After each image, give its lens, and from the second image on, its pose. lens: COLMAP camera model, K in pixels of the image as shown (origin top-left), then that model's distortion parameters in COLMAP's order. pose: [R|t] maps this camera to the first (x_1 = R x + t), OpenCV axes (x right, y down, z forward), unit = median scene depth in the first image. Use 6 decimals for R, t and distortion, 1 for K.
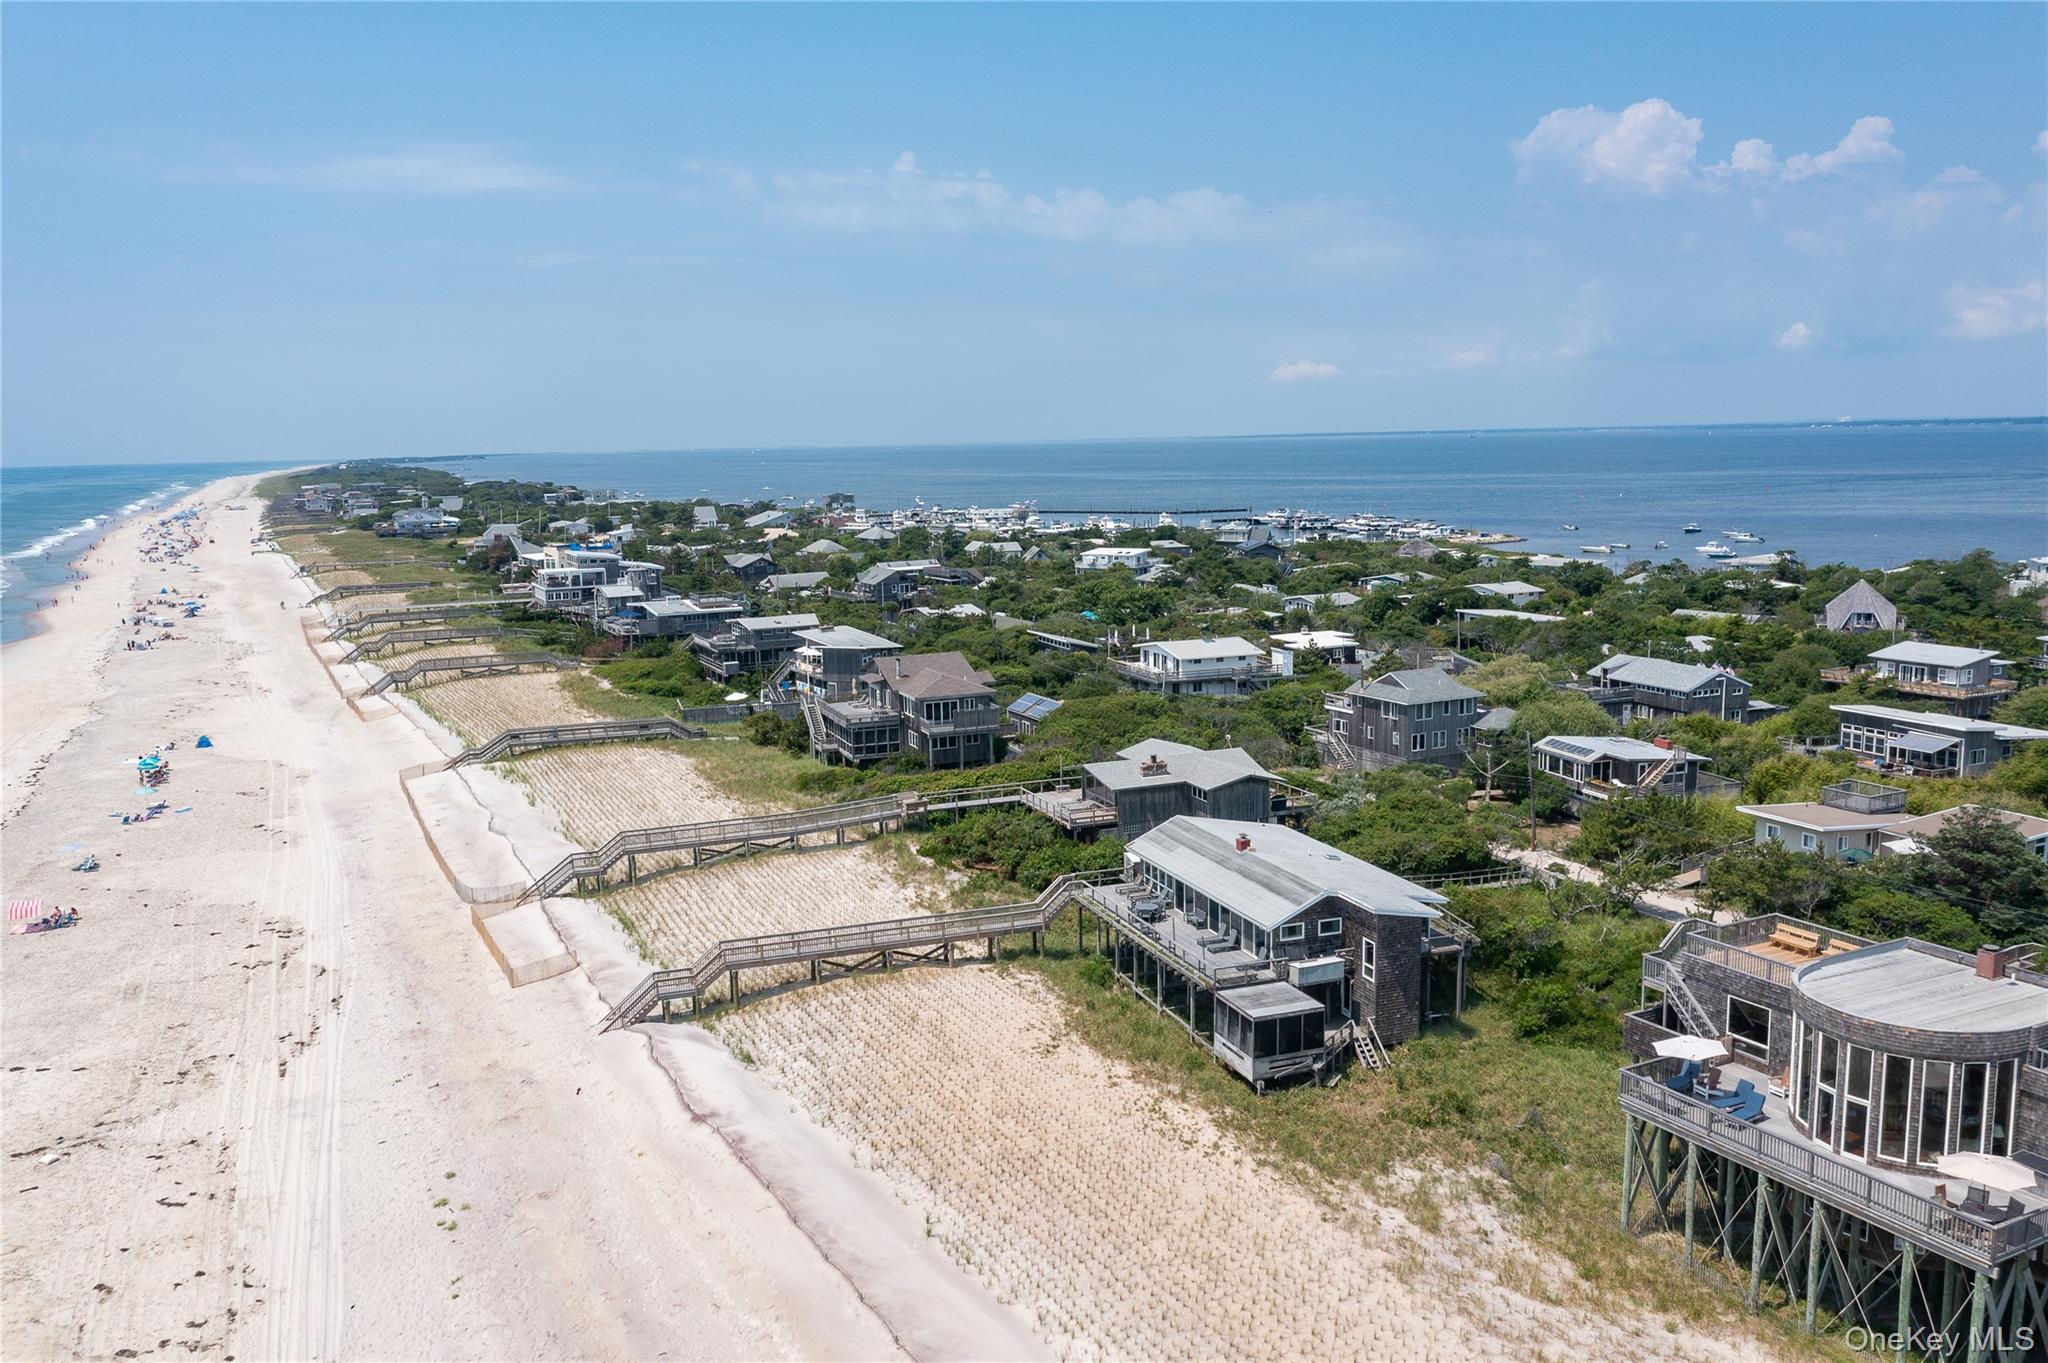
lens RADIAL K [[1649.1, 0, 1024.0], [0, 1649.1, 681.5], [0, 0, 1]] dist [-0.002763, -0.004770]
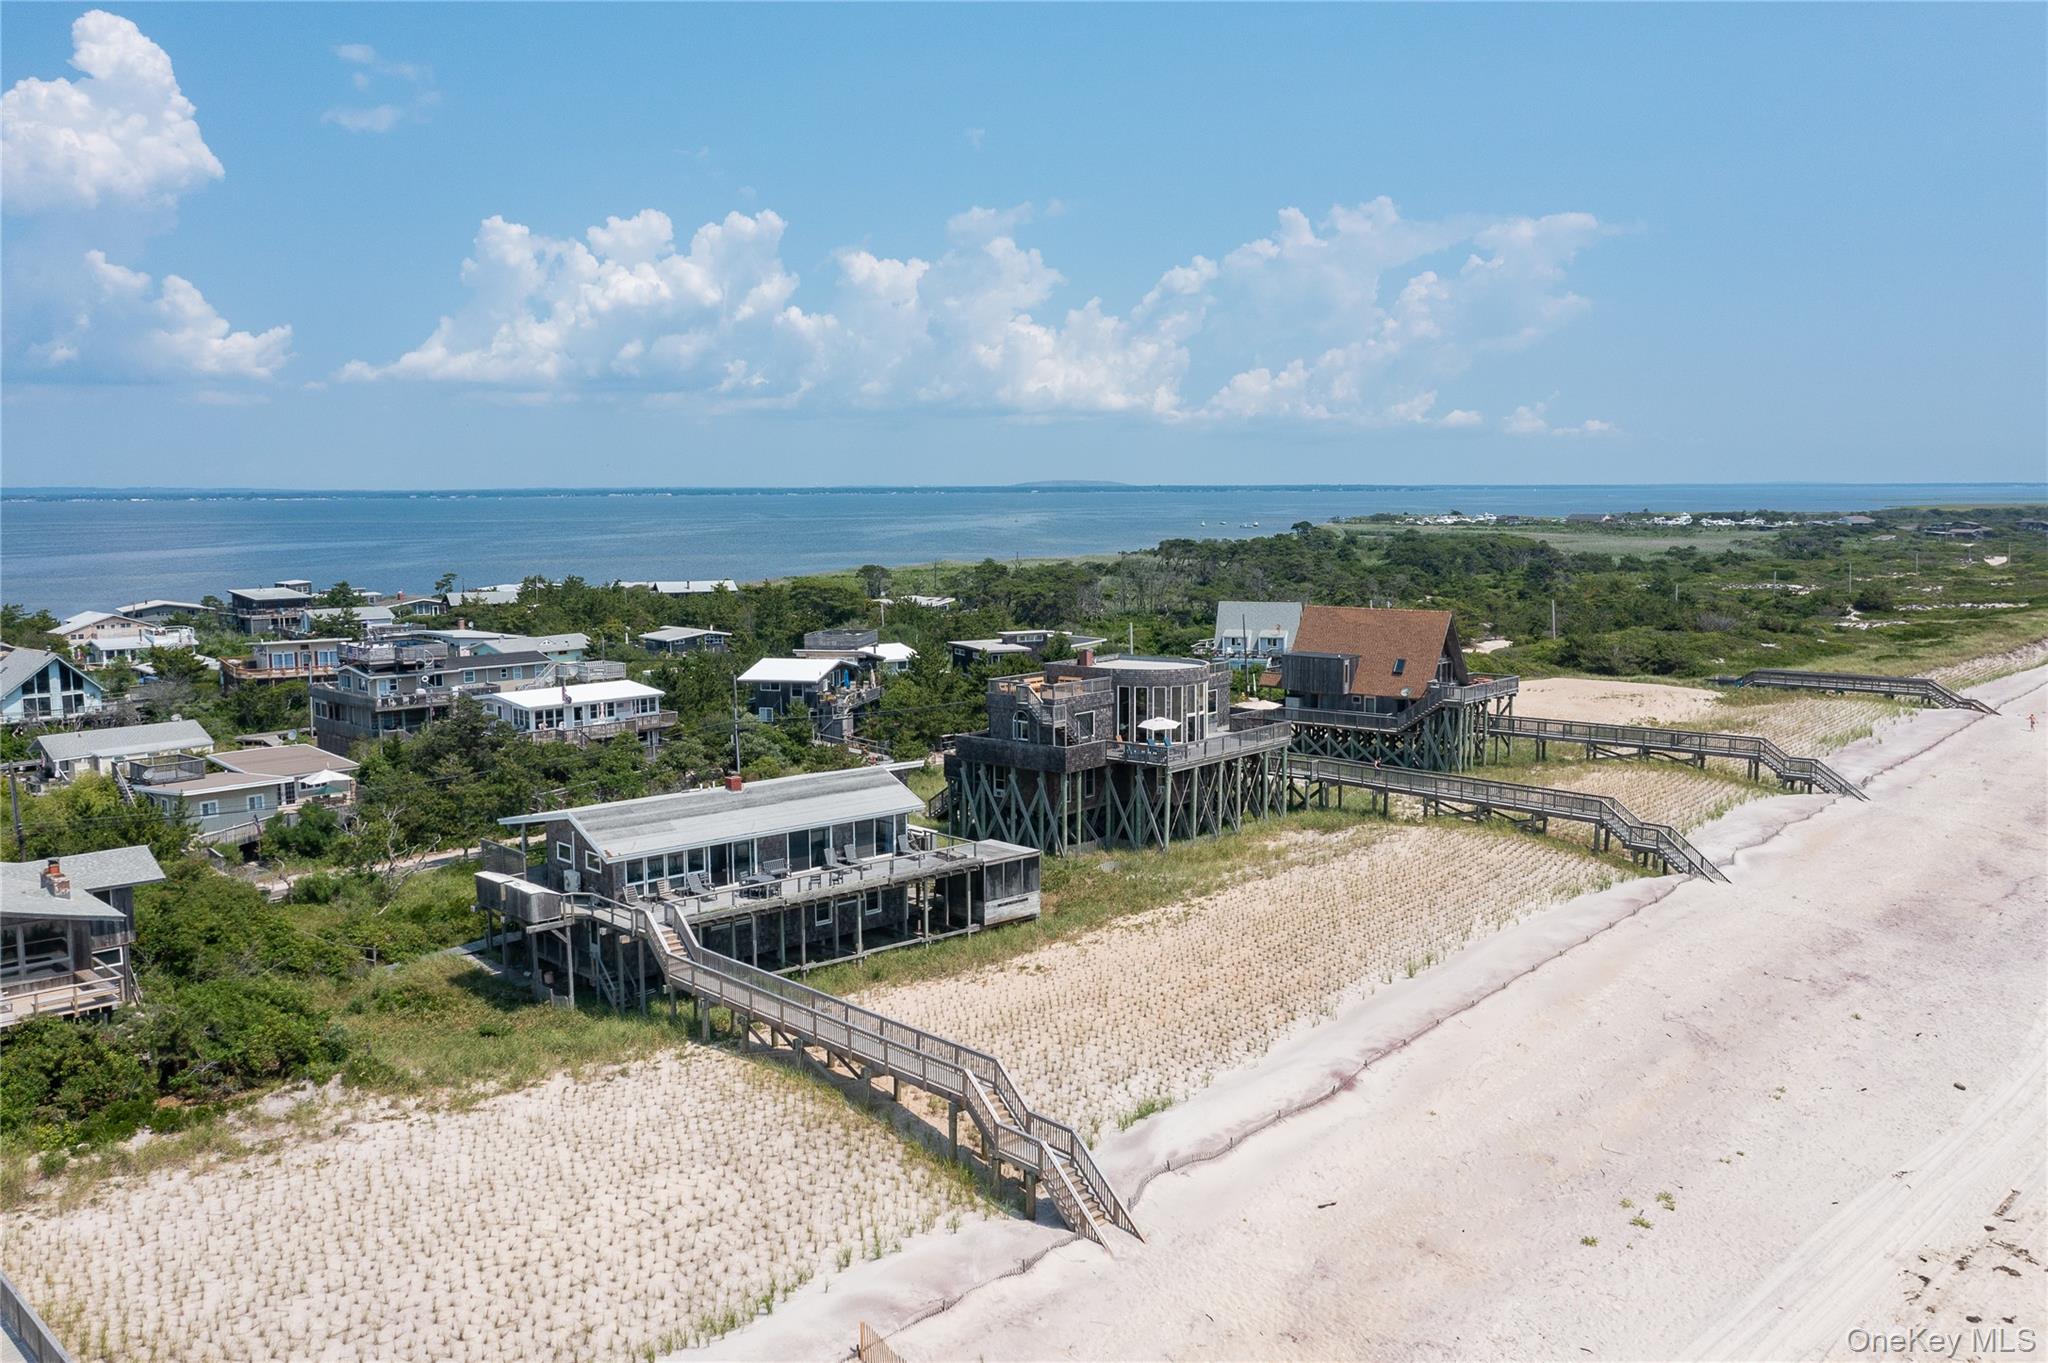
lens RADIAL K [[1673.7, 0, 1024.0], [0, 1673.7, 681.5], [0, 0, 1]] dist [-0.011260, 0.009832]
pose [[-0.394085, -0.080271, 0.915562, -0.824903], [0.152425, 0.976675, 0.151237, -0.072142], [-0.906346, 0.199155, -0.372658, 1.337558]]
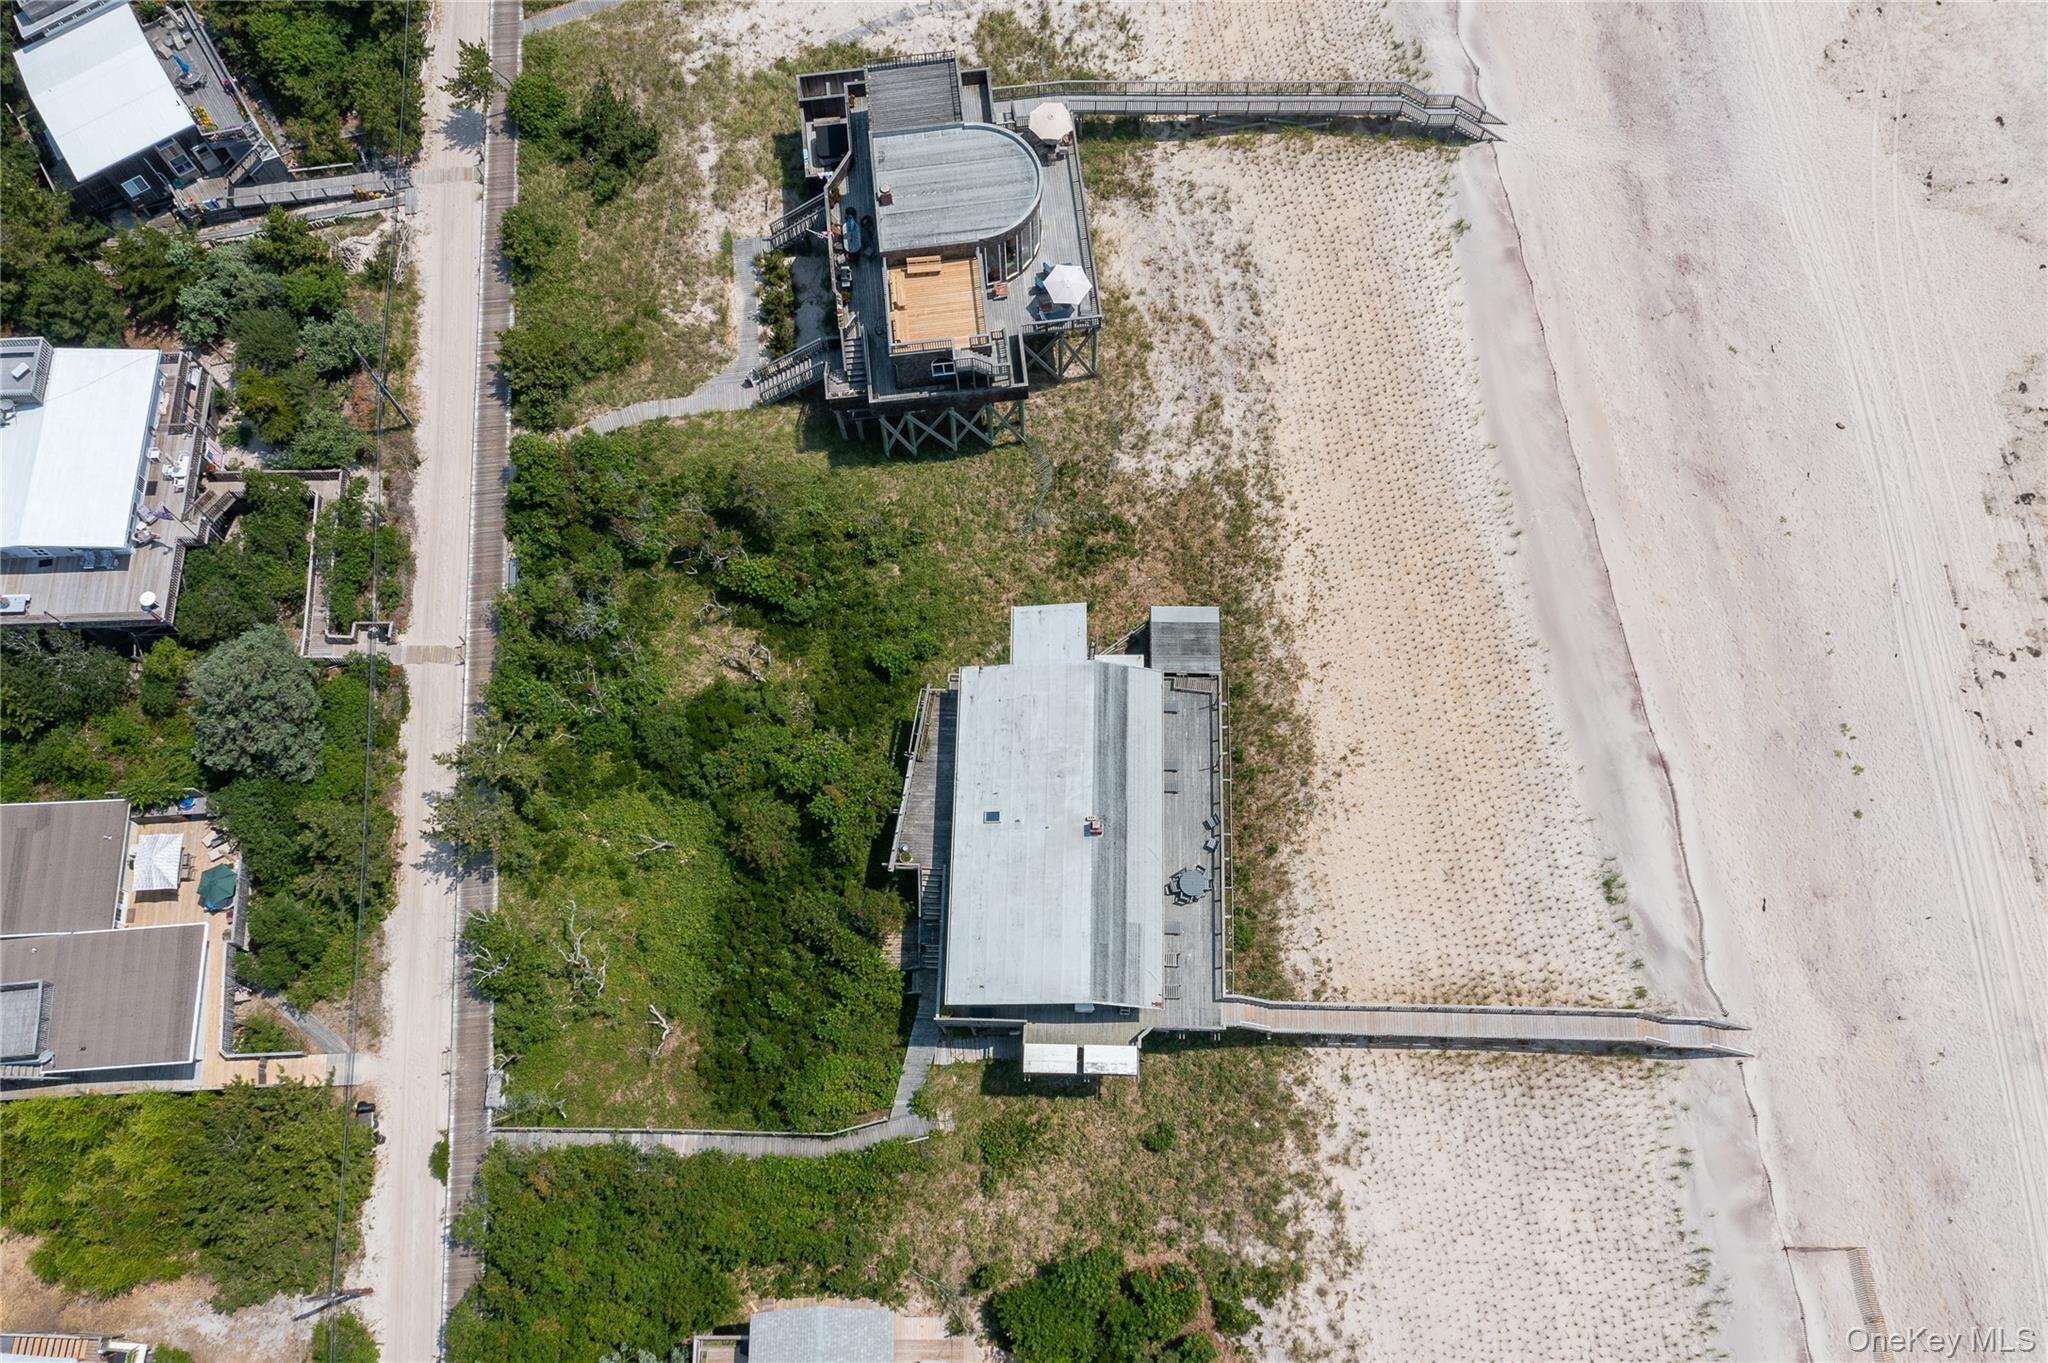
lens RADIAL K [[1673.7, 0, 1024.0], [0, 1673.7, 681.5], [0, 0, 1]] dist [-0.011260, 0.009832]
pose [[-0.932048, -0.315874, 0.177509, 0.038031], [0.109369, 0.221792, 0.968941, -0.924316], [-0.345433, 0.922514, -0.172174, 1.244971]]
